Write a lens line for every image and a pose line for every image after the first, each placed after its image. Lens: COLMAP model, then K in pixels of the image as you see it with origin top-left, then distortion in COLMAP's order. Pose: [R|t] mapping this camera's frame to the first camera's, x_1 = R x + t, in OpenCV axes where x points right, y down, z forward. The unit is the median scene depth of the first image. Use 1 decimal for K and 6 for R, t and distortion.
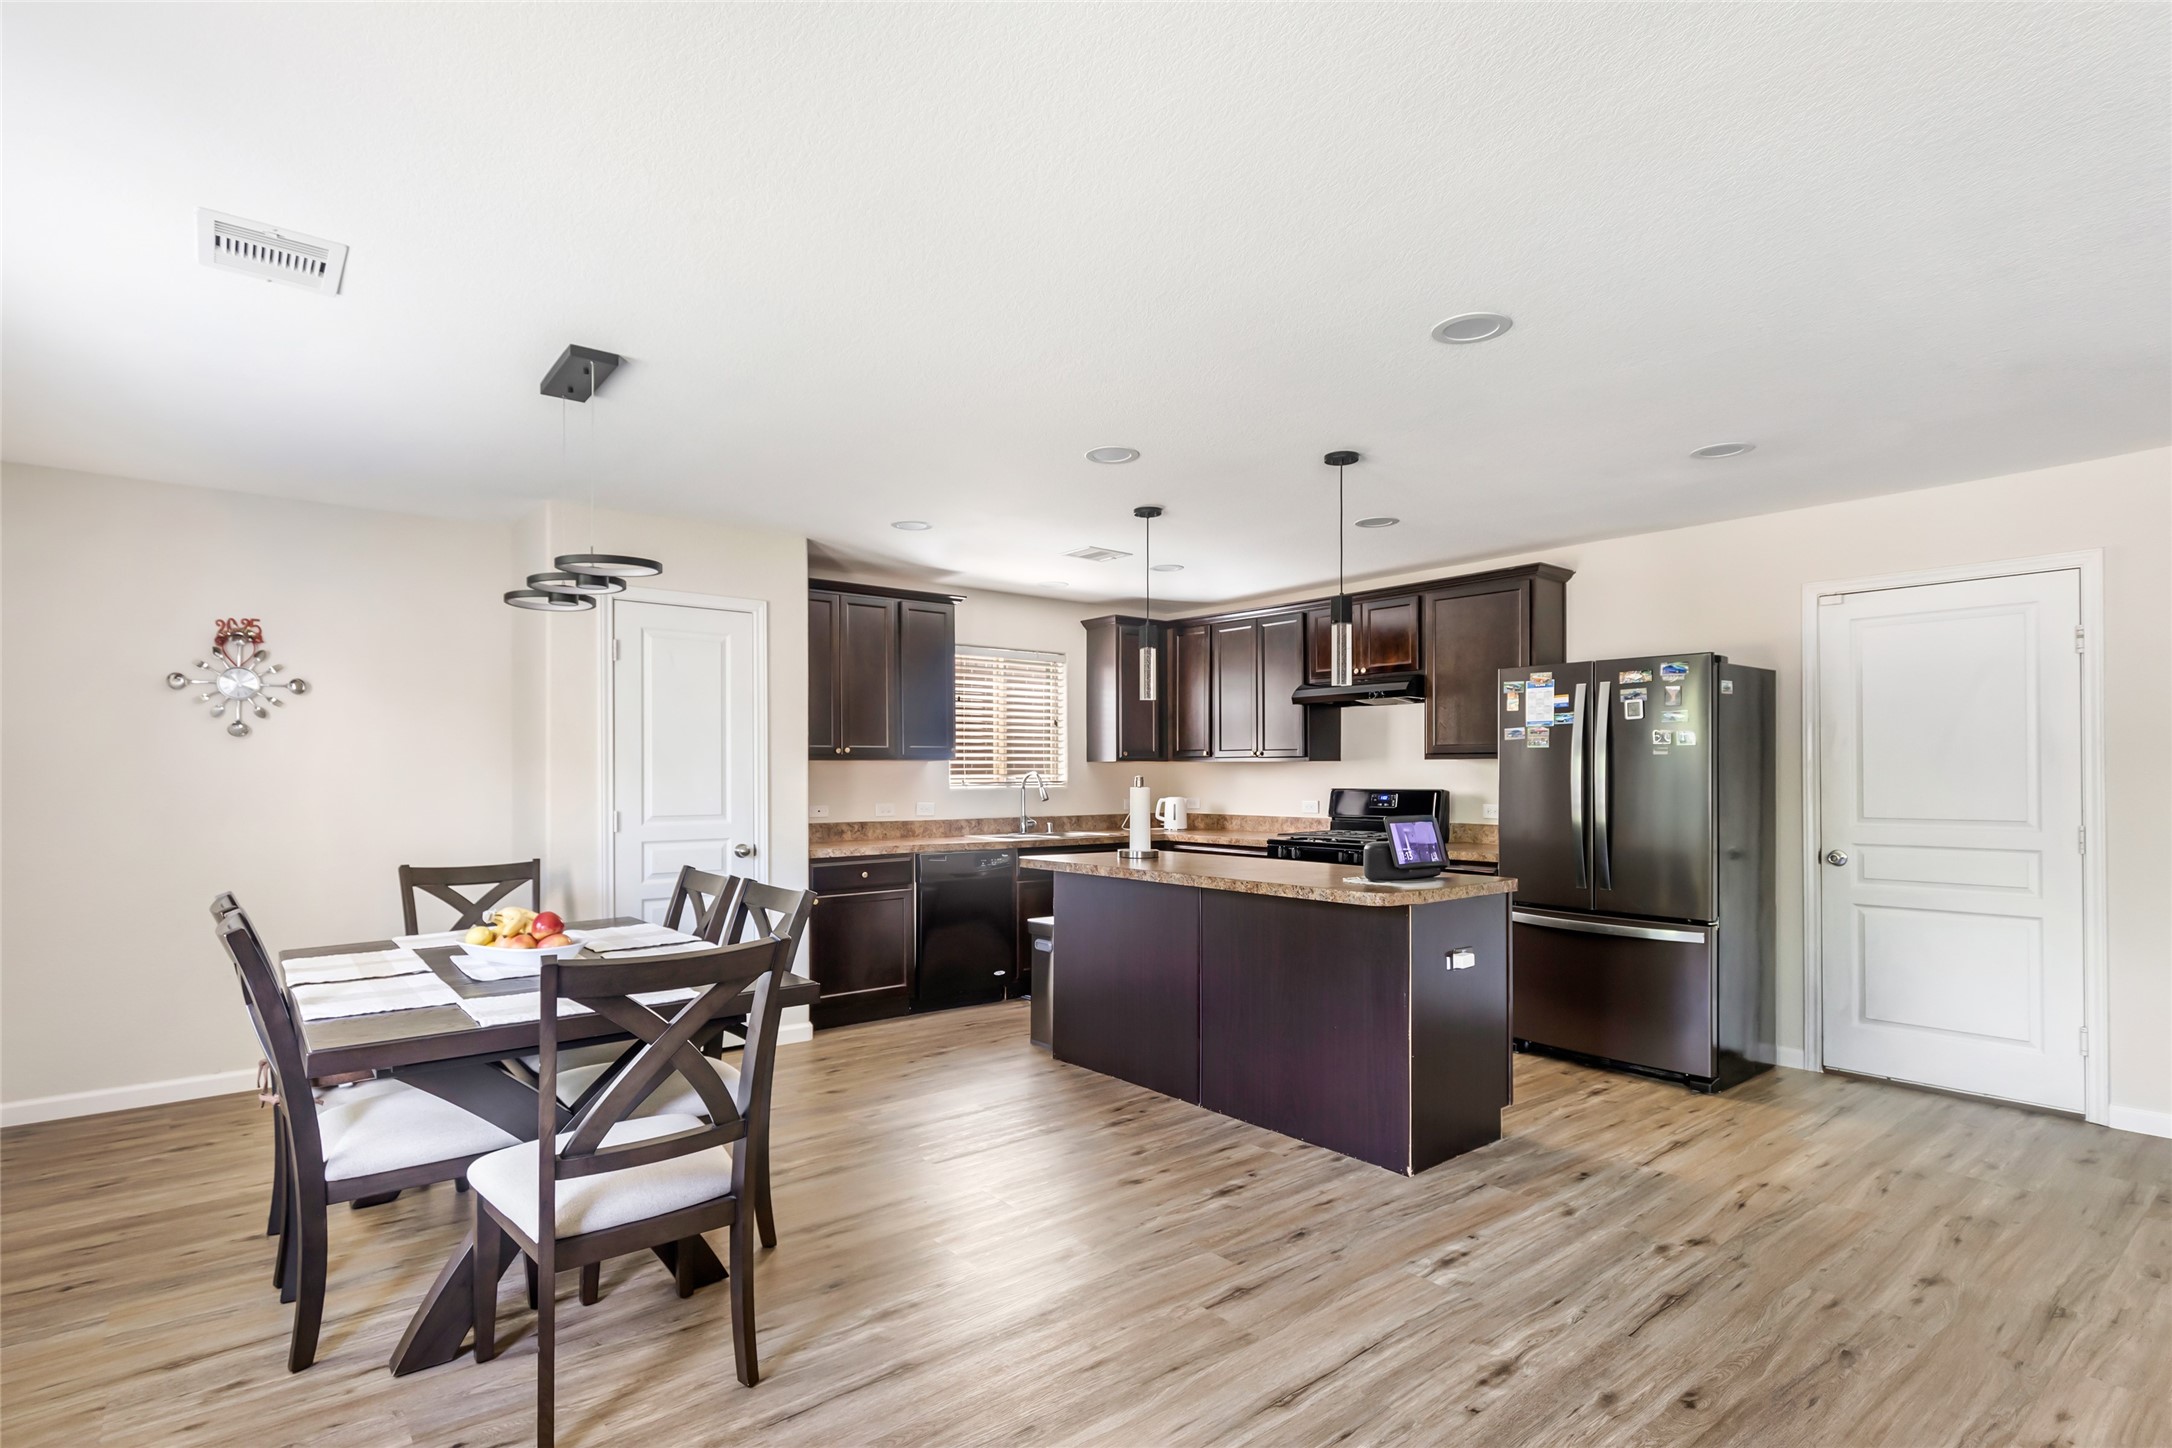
lens RADIAL K [[1074.1, 0, 1096.8], [0, 1074.1, 754.5], [0, 0, 1]] dist [0.010917, 0.001095]
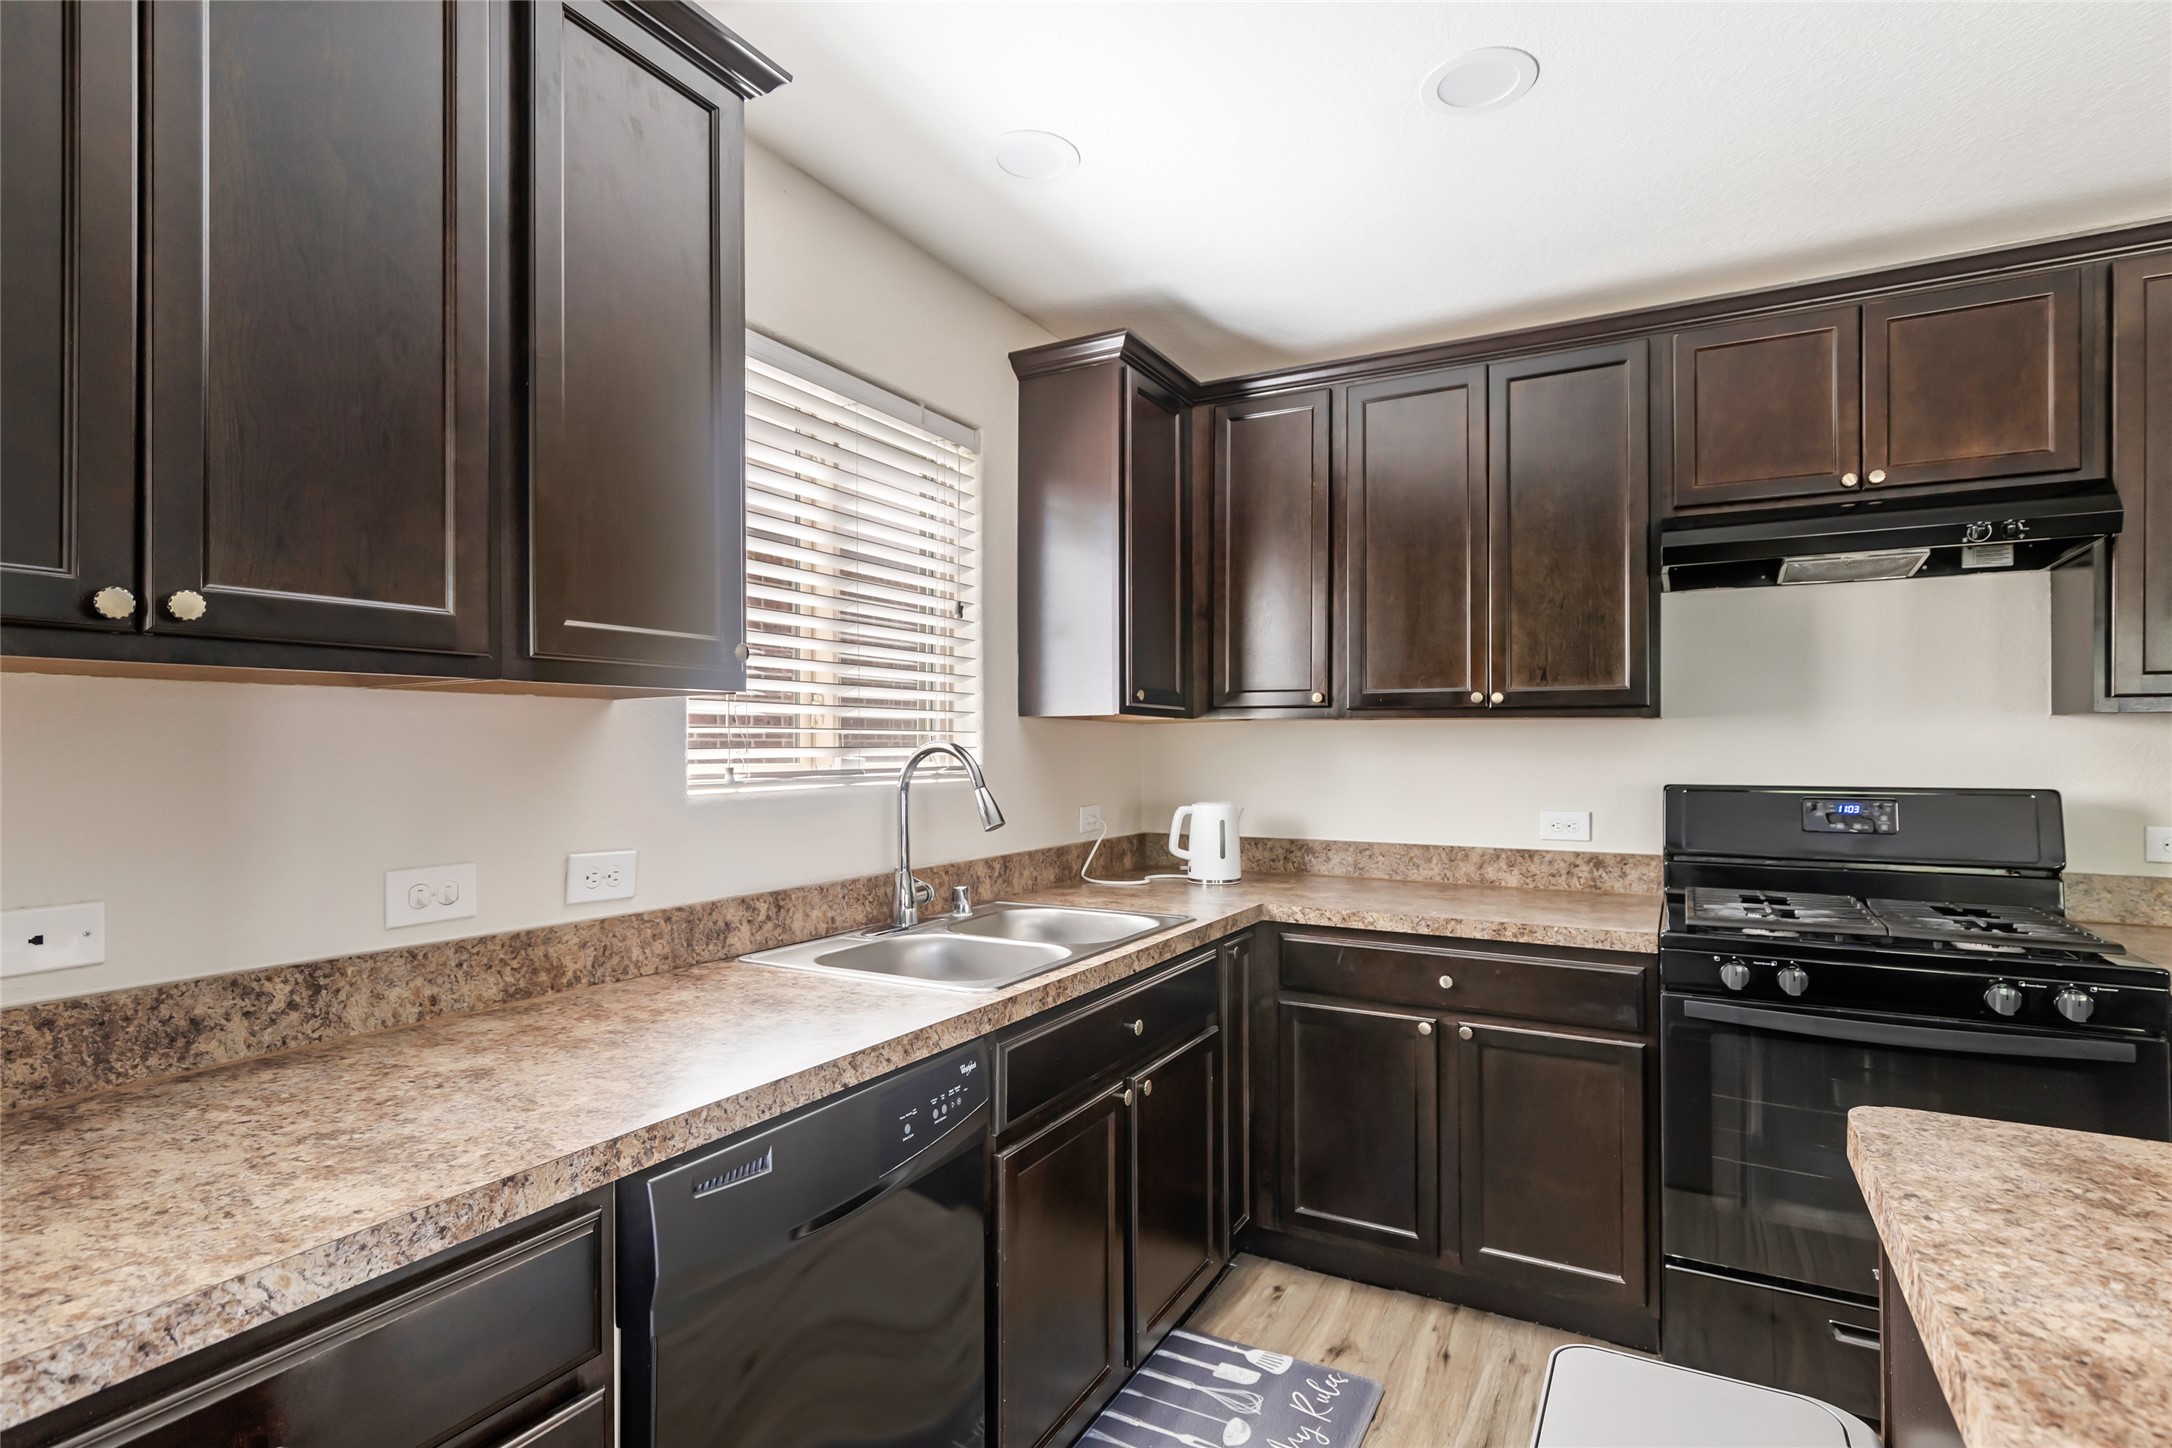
lens RADIAL K [[1074.1, 0, 1084.9], [0, 1074.1, 735.6], [0, 0, 1]] dist [0.010917, 0.001095]
pose [[0.933065, 0.006946, 0.359640, -0.167455], [-0.010032, 0.999927, 0.006714, 0.014521], [-0.359567, -0.009872, 0.933067, 0.819310]]
